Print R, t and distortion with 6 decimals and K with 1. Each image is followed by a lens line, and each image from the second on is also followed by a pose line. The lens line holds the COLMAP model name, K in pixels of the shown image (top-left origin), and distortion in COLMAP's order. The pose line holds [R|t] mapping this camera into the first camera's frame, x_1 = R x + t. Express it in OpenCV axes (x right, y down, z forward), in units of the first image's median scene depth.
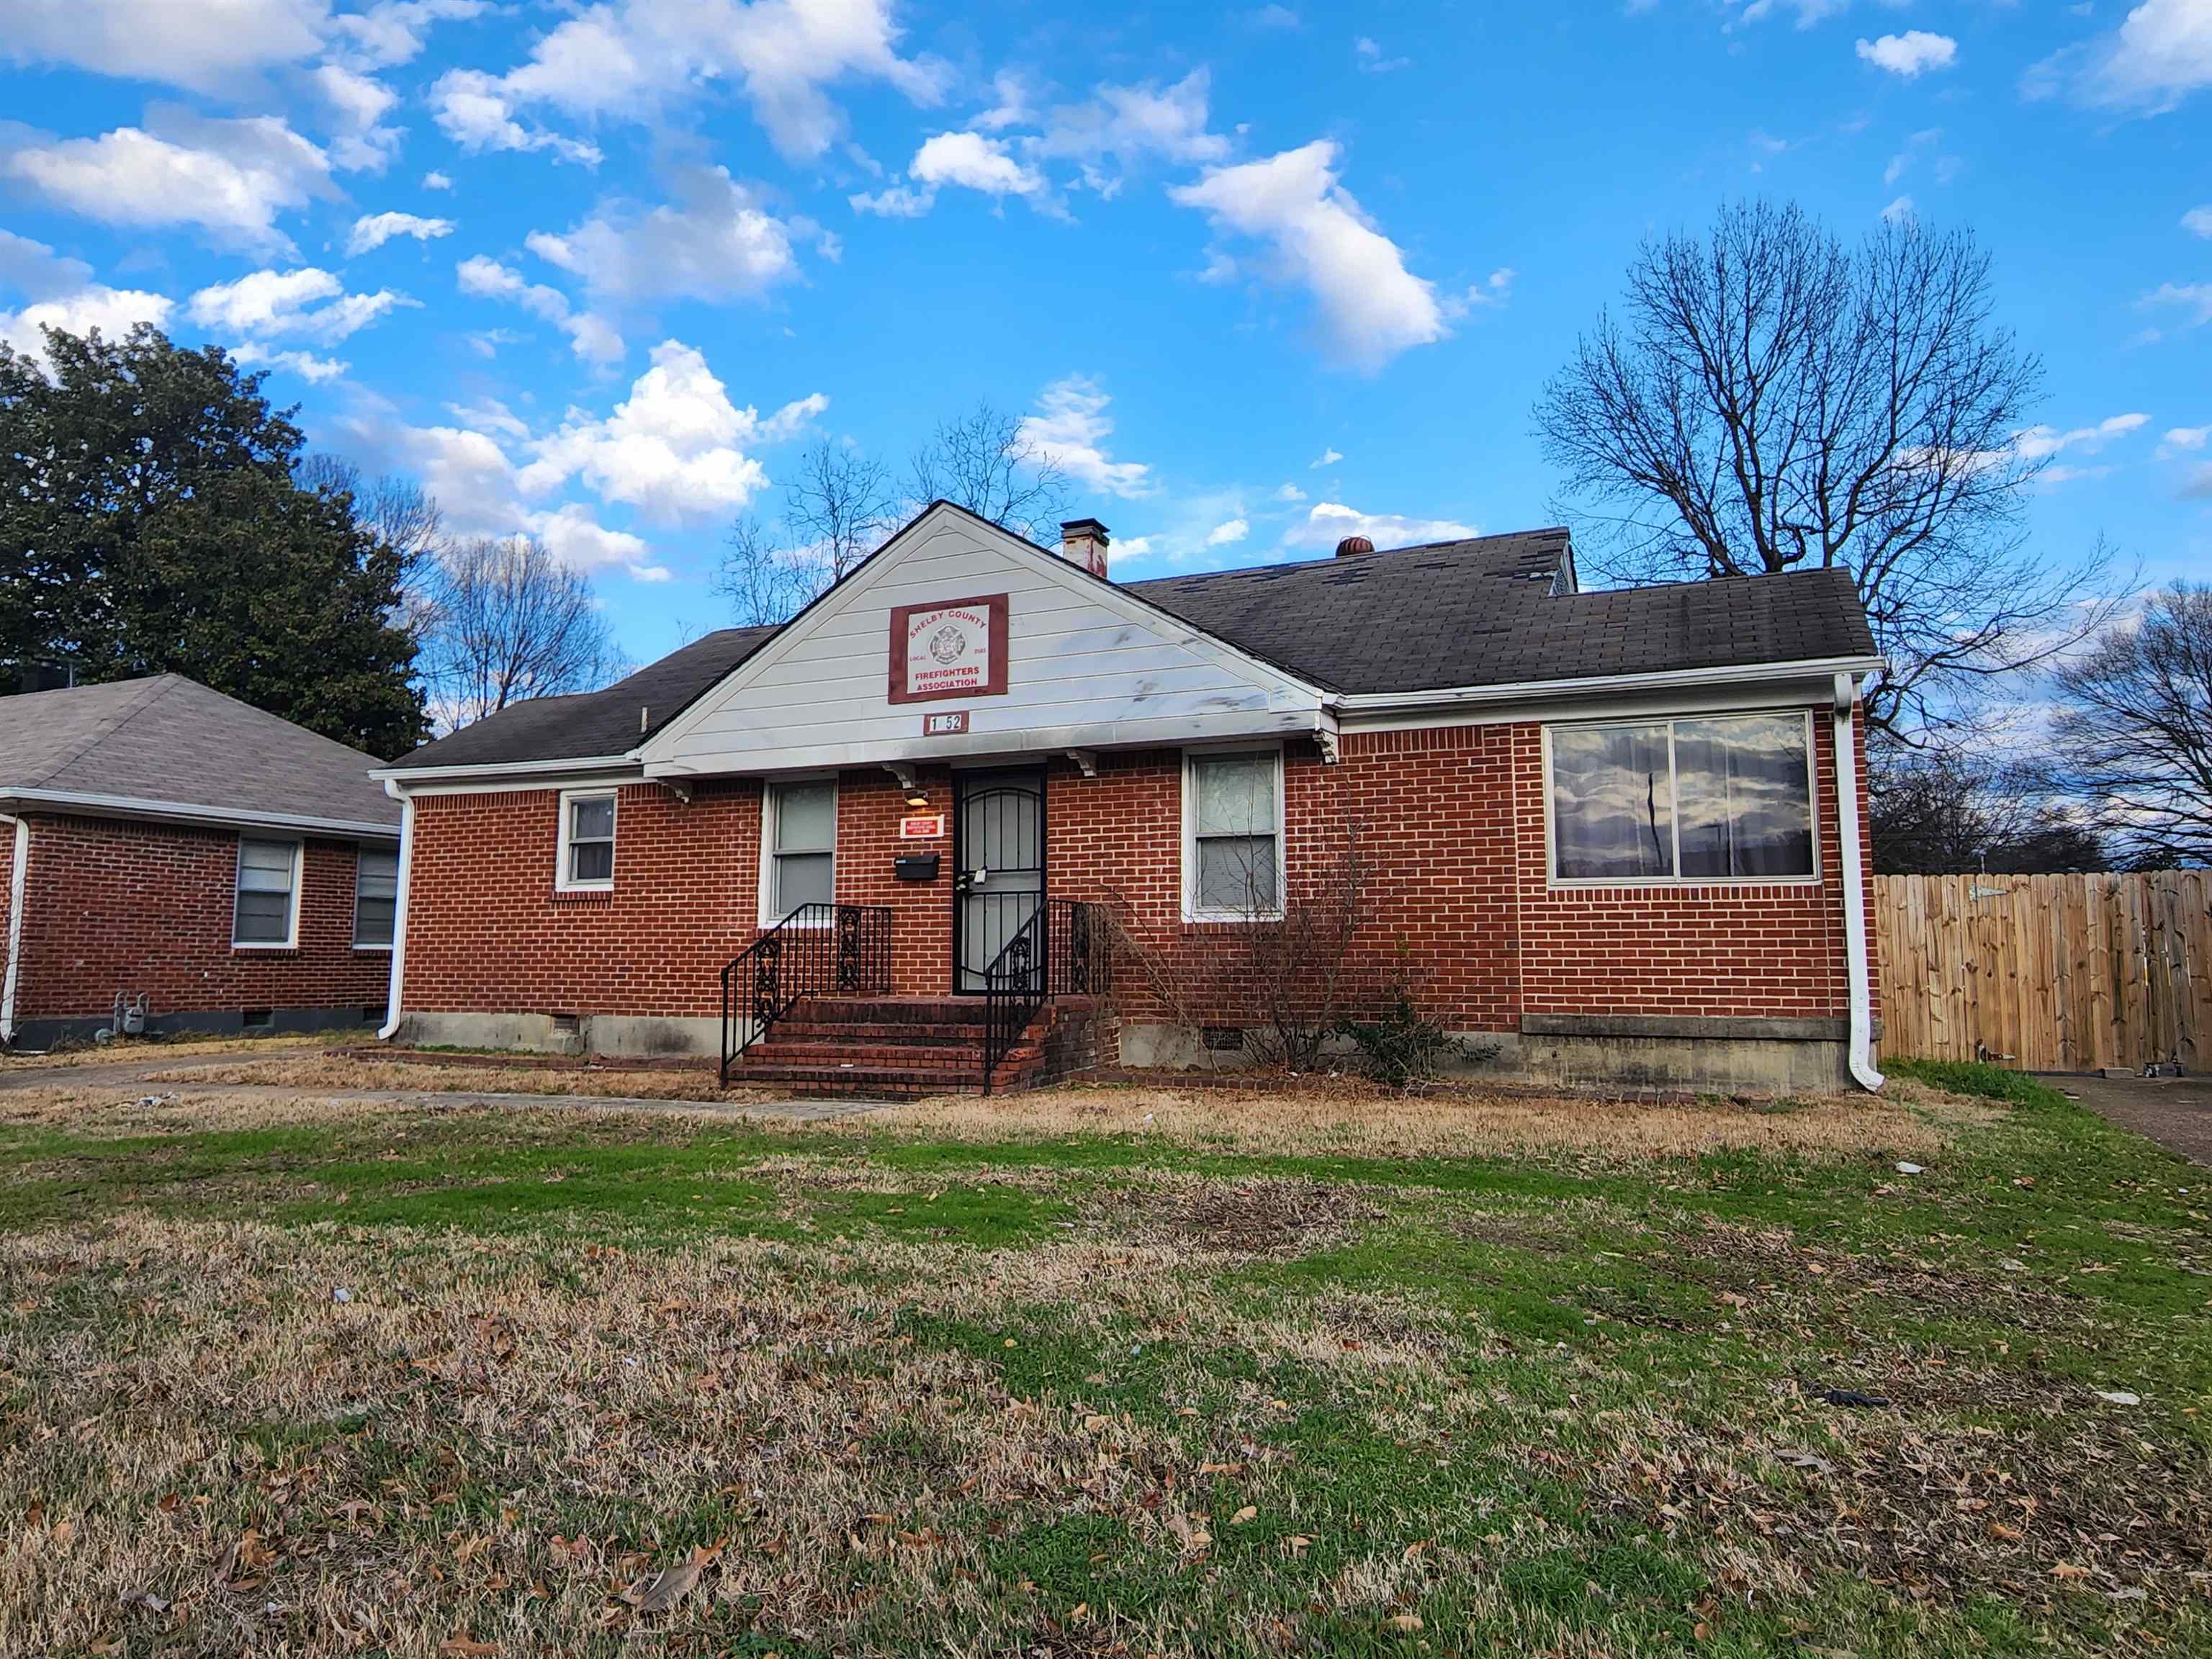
lens RADIAL K [[1359.2, 0, 1105.3], [0, 1359.2, 802.2], [0, 0, 1]] dist [-0.010973, 0.010005]
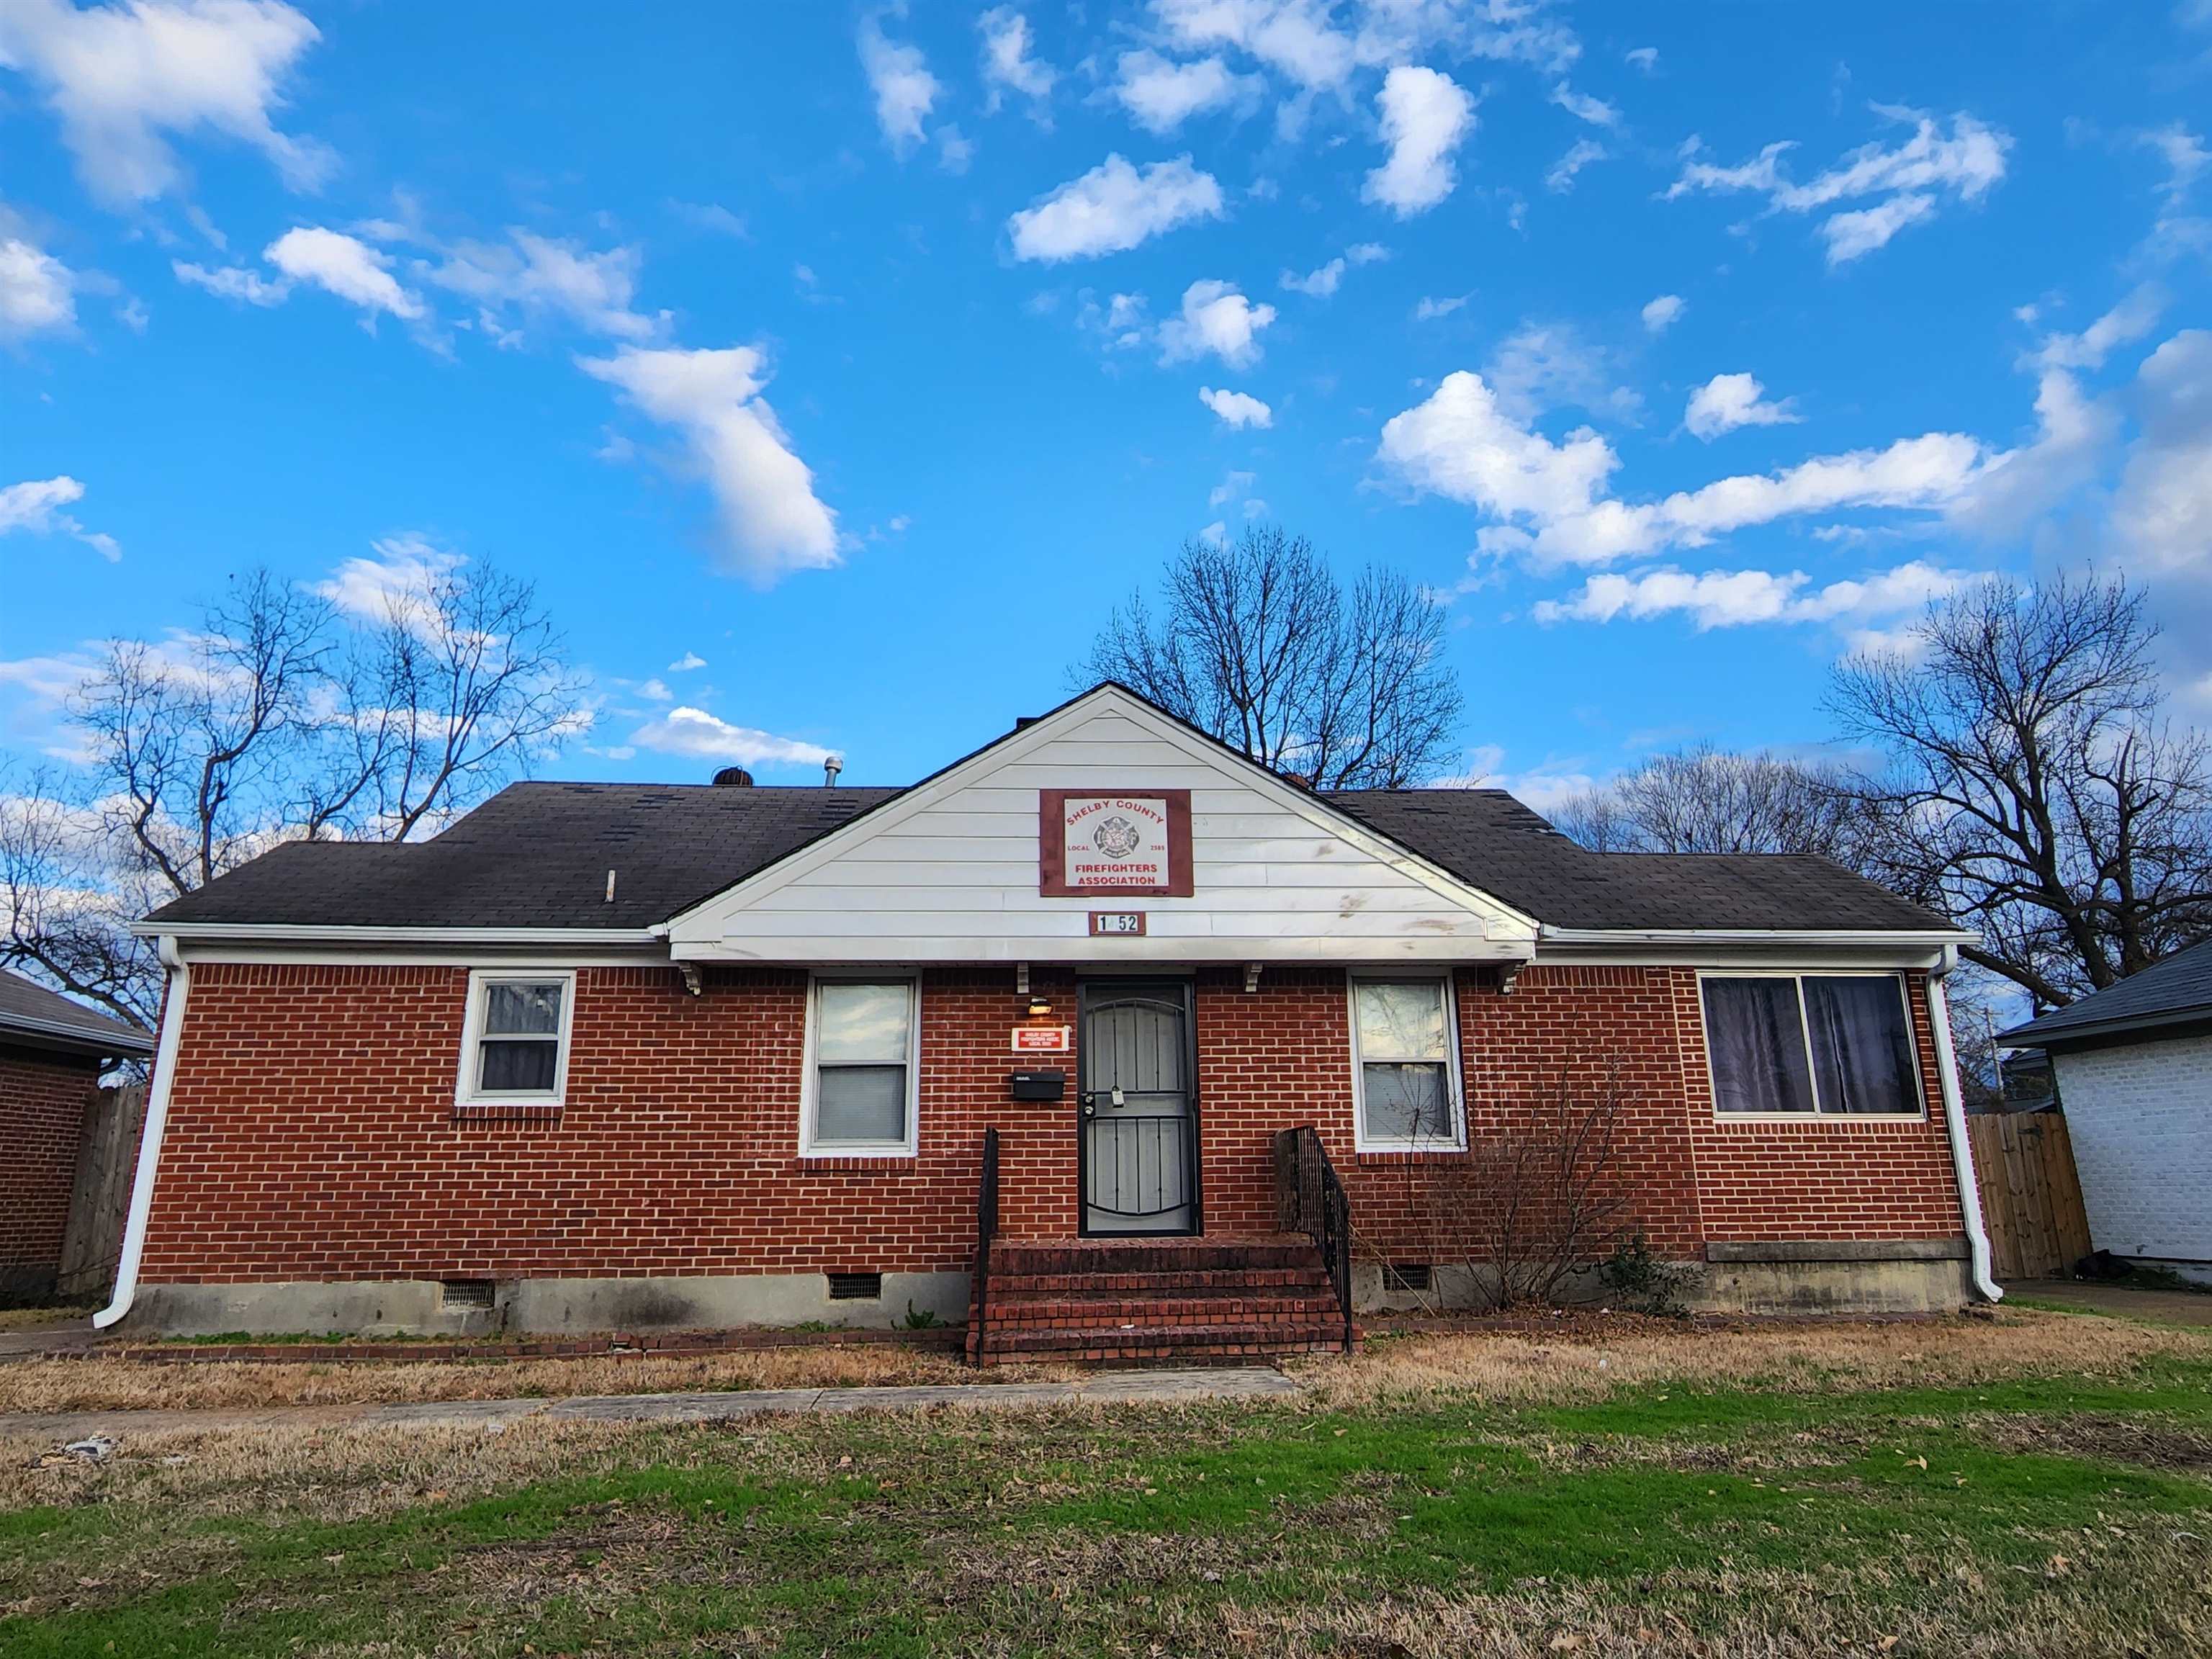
lens RADIAL K [[1442.4, 0, 1098.2], [0, 1442.4, 782.6], [0, 0, 1]] dist [-0.001337, -0.004207]
pose [[0.885174, 0.123867, 0.448469, -0.557629], [-0.043966, 0.981865, -0.184412, 0.026817], [-0.463179, 0.143519, 0.874567, 0.154709]]
